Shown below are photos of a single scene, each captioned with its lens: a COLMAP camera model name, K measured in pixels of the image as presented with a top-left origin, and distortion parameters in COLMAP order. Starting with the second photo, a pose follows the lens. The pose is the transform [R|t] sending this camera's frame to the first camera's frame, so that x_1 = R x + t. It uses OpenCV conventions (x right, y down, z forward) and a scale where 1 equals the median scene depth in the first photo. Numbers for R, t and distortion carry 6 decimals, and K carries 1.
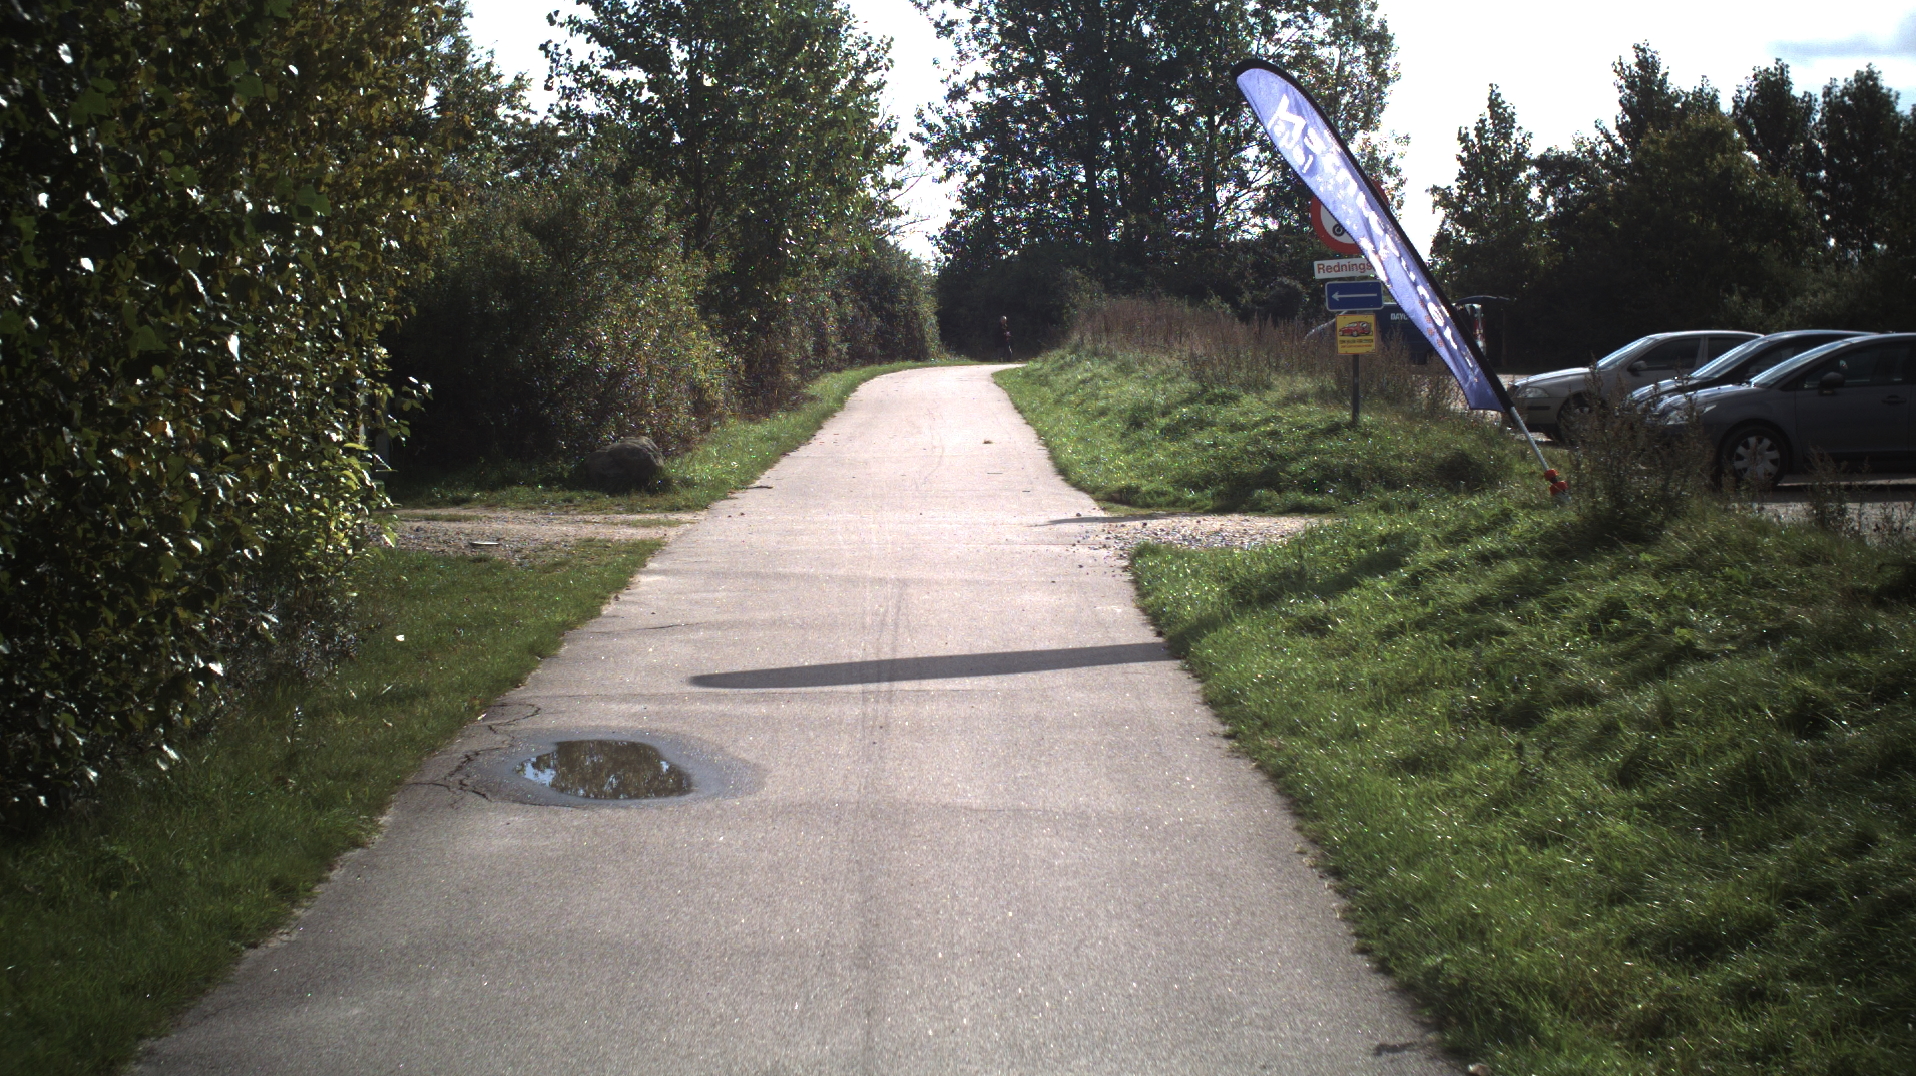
lens RADIAL K [[3521.5, 0, 950.2], [0, 3521.5, 526.1], [0, 0, 1]] dist [-0.256348, 0.000000]
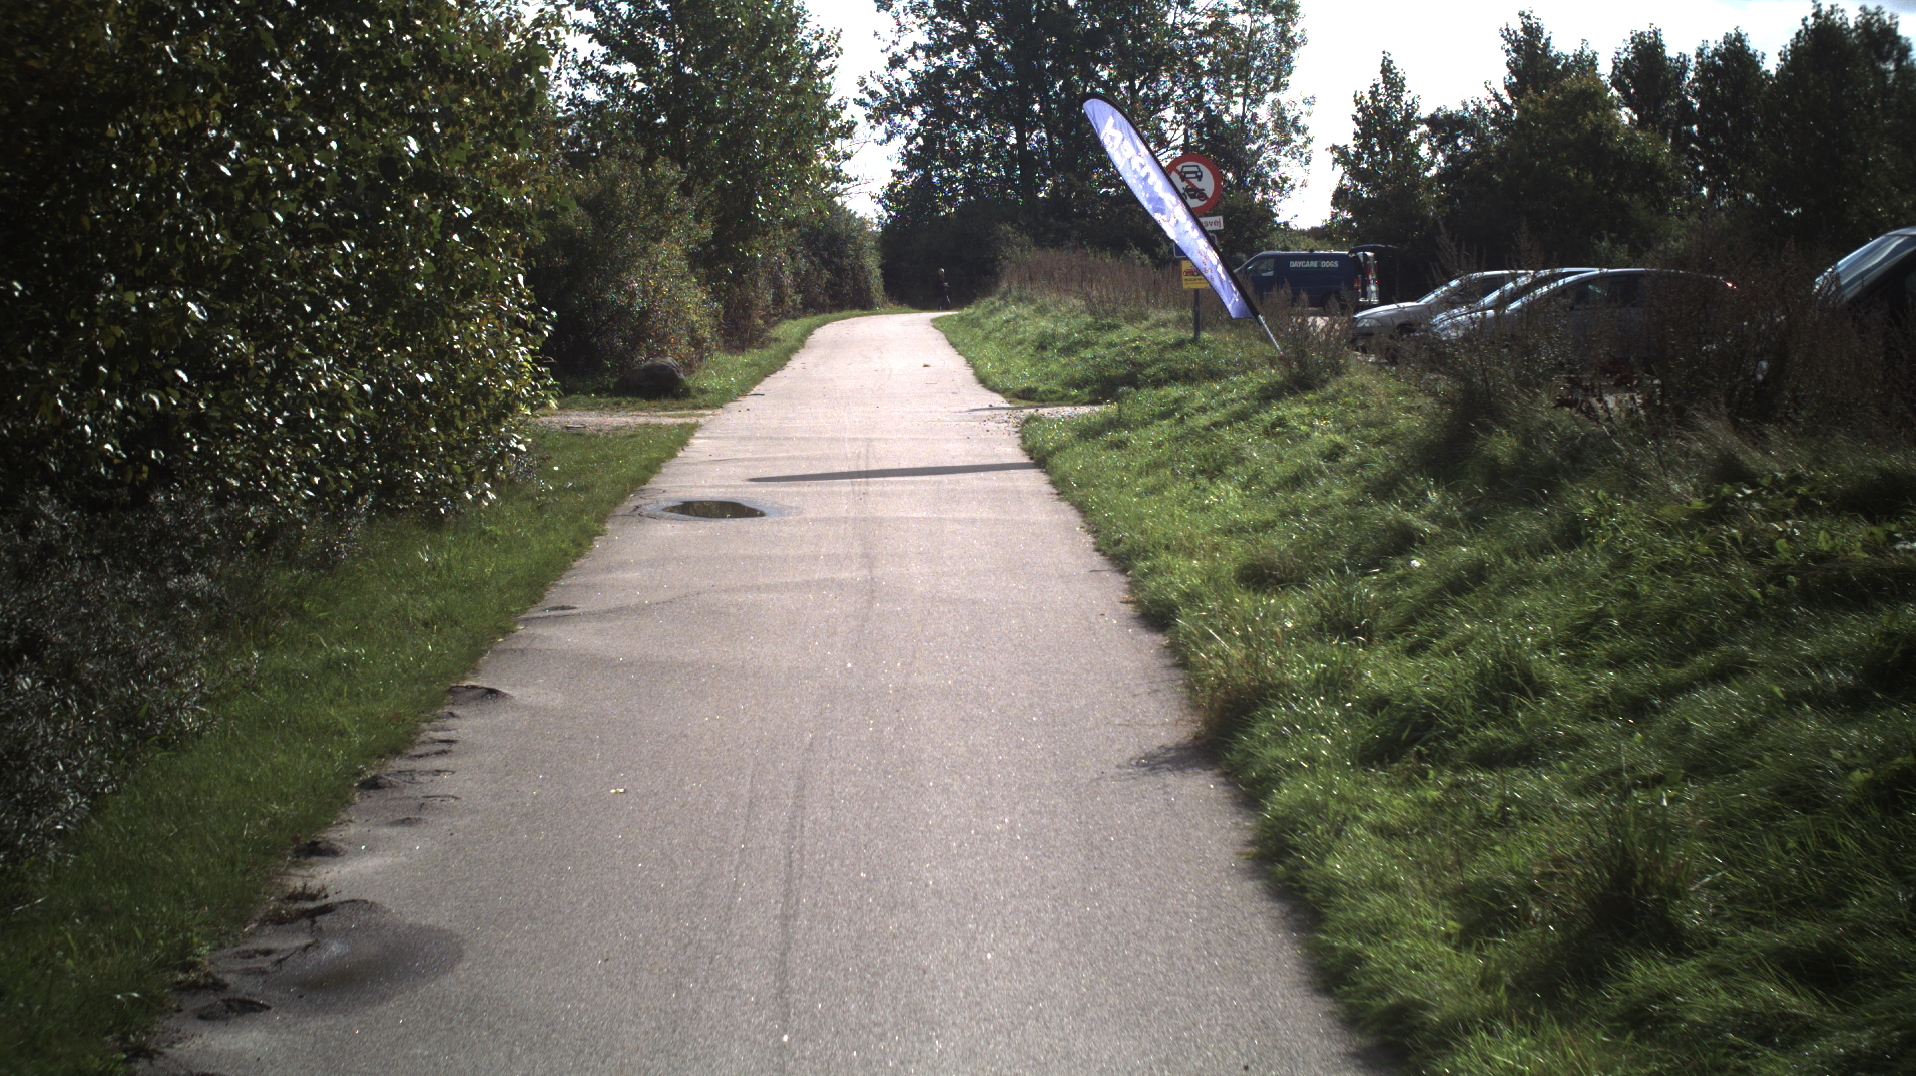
lens RADIAL K [[3521.5, 0, 962.2], [0, 3521.5, 531.8], [0, 0, 1]] dist [-0.256348, 0.000000]
pose [[0.999723, -0.013600, 0.019207, -0.000551], [0.013319, 0.999803, 0.014697, 0.006337], [-0.019403, -0.014437, 0.999708, -0.095454]]
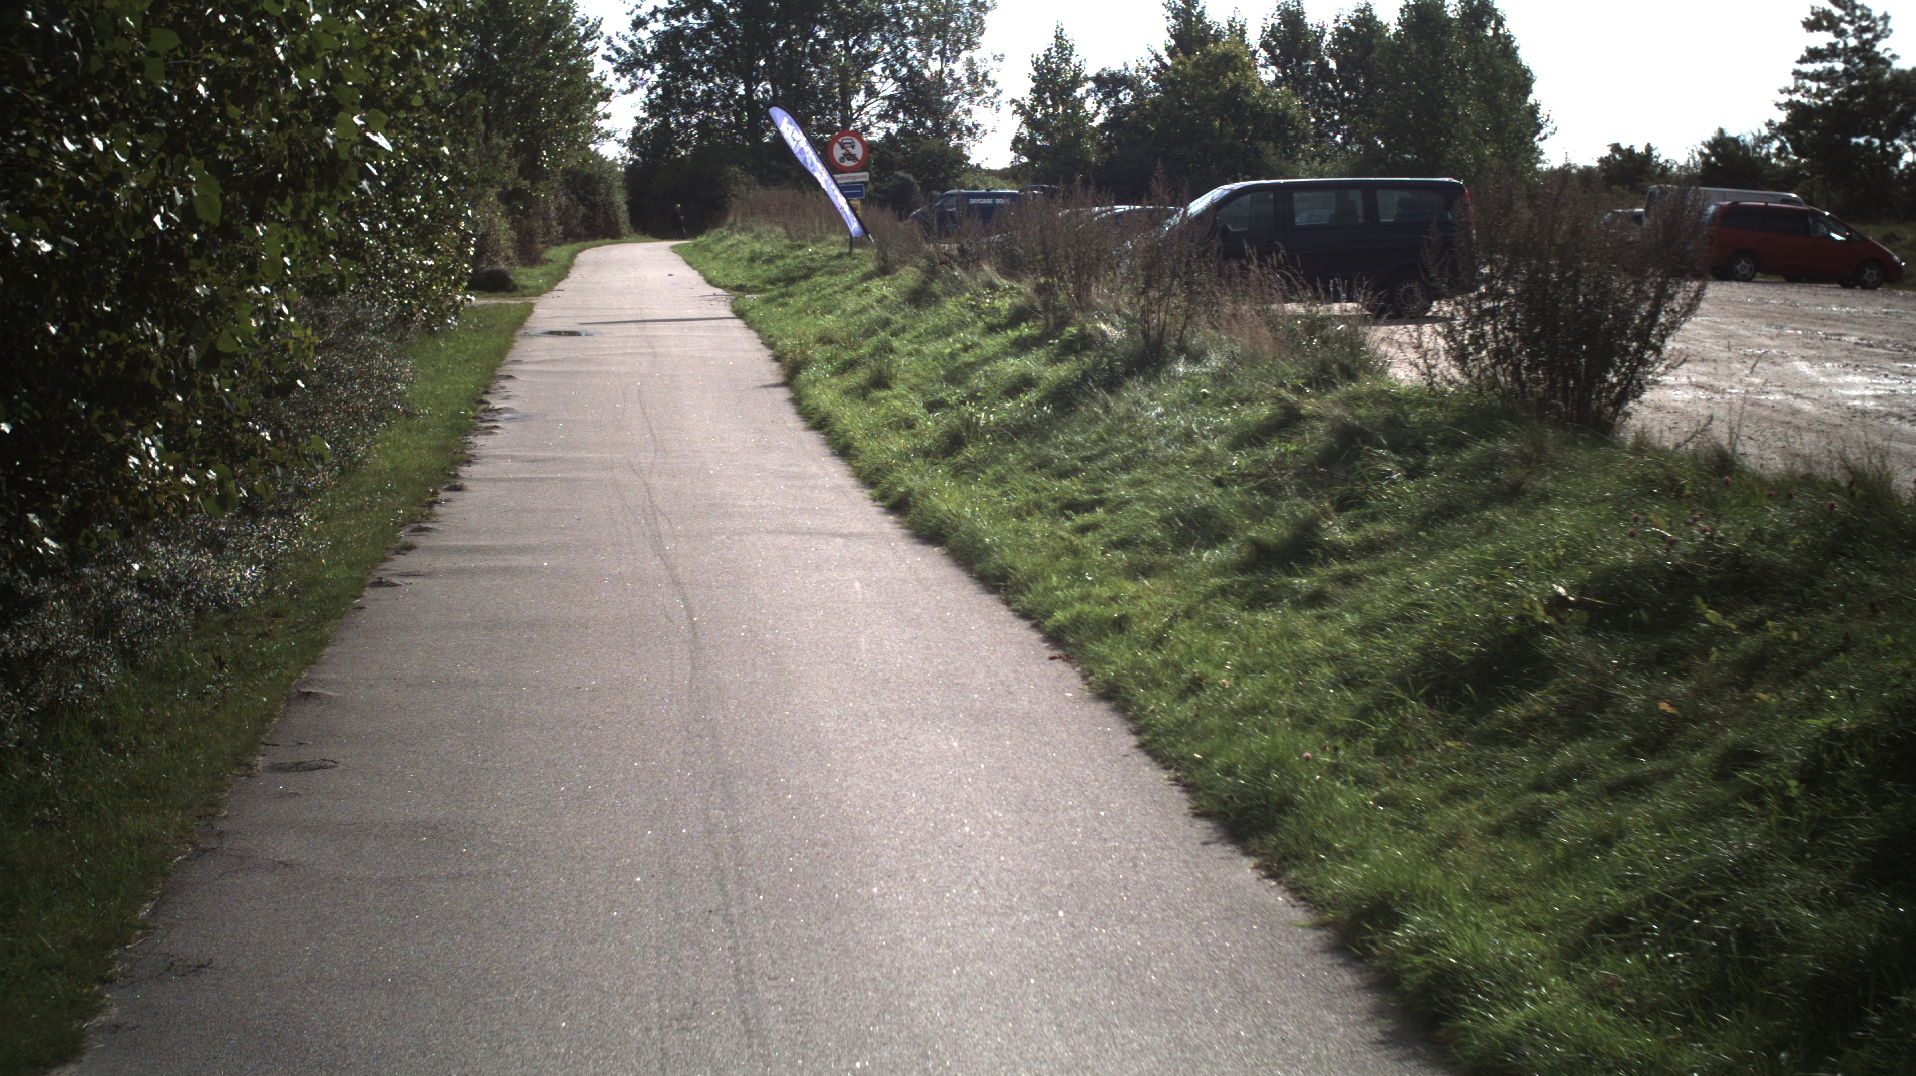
lens RADIAL K [[3521.5, 0, 959.6], [0, 3521.5, 556.0], [0, 0, 1]] dist [-0.256348, 0.000000]
pose [[0.995486, -0.016662, 0.093438, -0.004492], [0.012851, 0.999066, 0.041246, 0.017229], [-0.094038, -0.039859, 0.994770, -0.286441]]
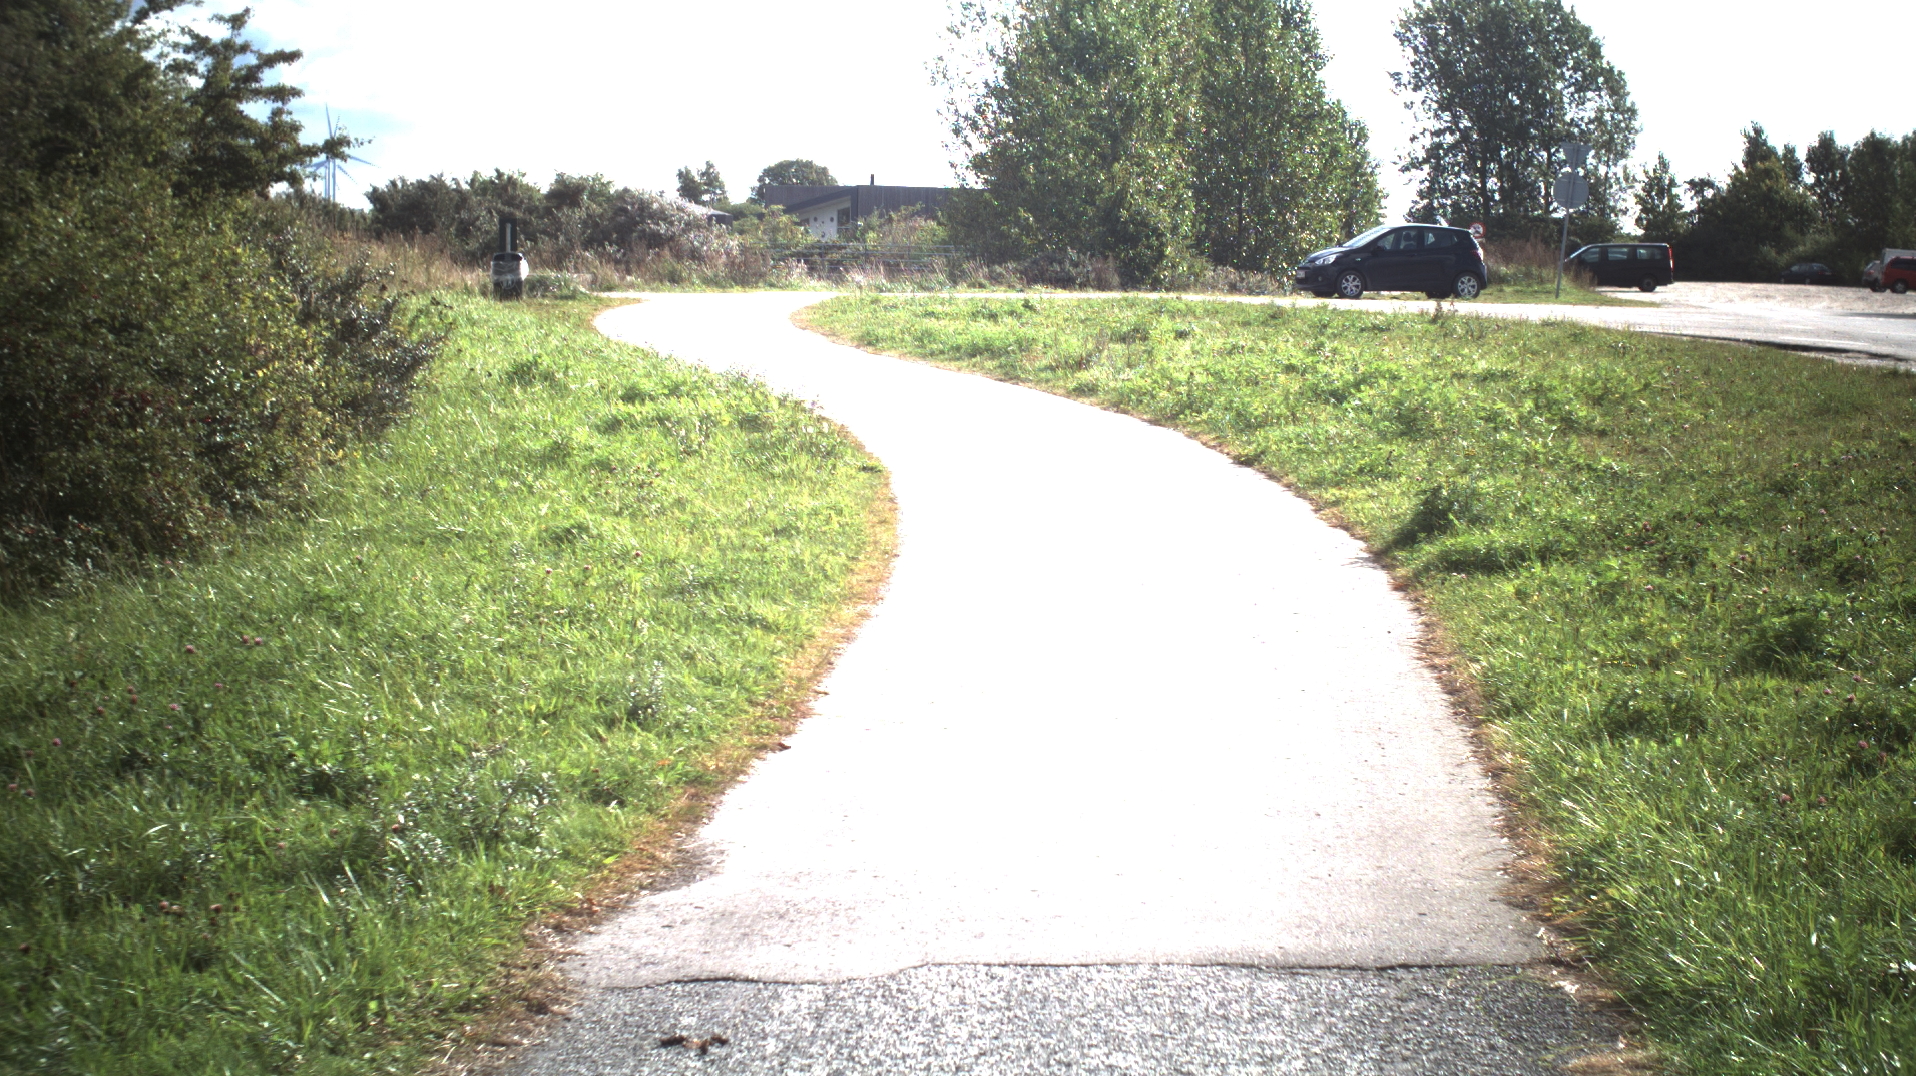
lens RADIAL K [[3521.5, 0, 1041.6], [0, 3521.5, 523.6], [0, 0, 1]] dist [-0.256348, 0.000000]
pose [[0.994042, 0.010605, -0.108476, 0.011208], [-0.008999, 0.999843, 0.015283, 0.071907], [0.108621, -0.014215, 0.993982, -1.121200]]
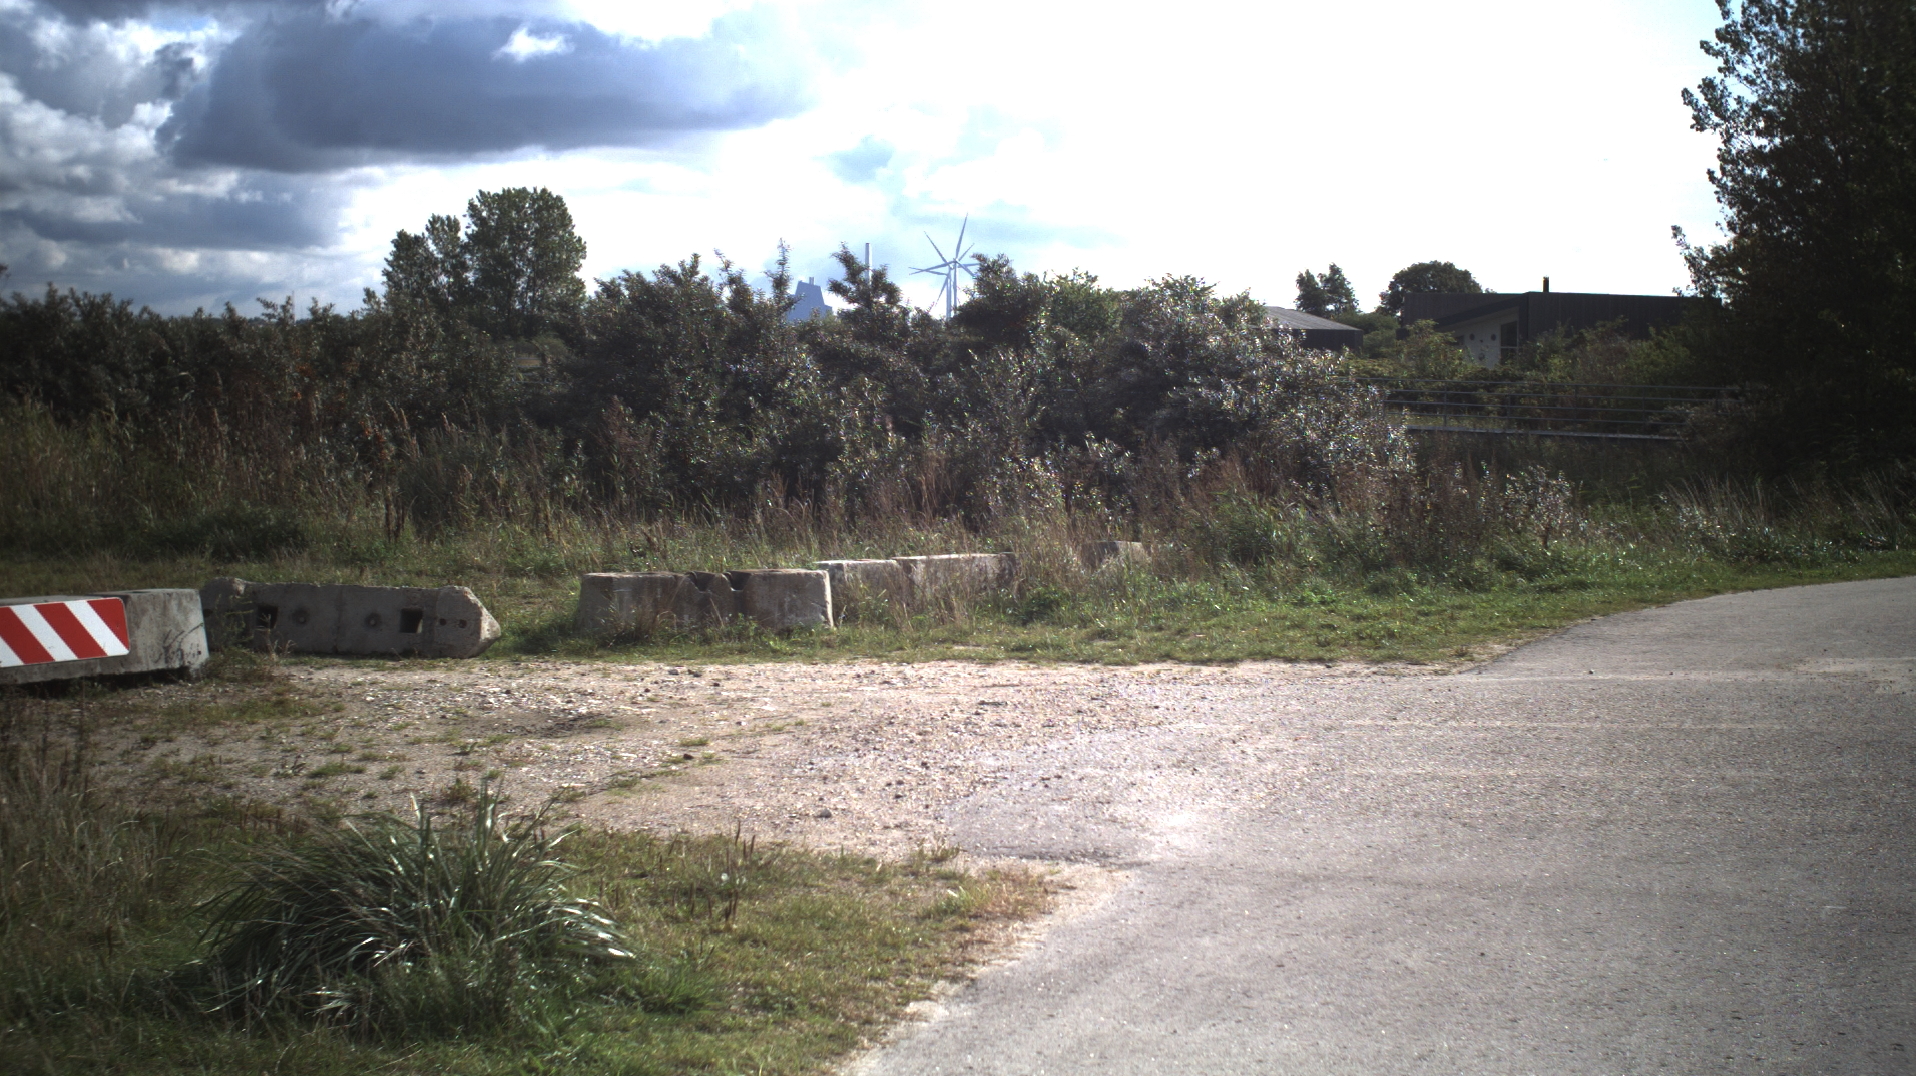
lens RADIAL K [[3521.5, 0, 967.6], [0, 3521.5, 536.1], [0, 0, 1]] dist [-0.256348, 0.000000]
pose [[0.953267, 0.010606, -0.301944, -0.066156], [-0.014109, 0.999856, -0.009423, 0.041584], [0.301801, 0.013243, 0.953279, -0.750284]]
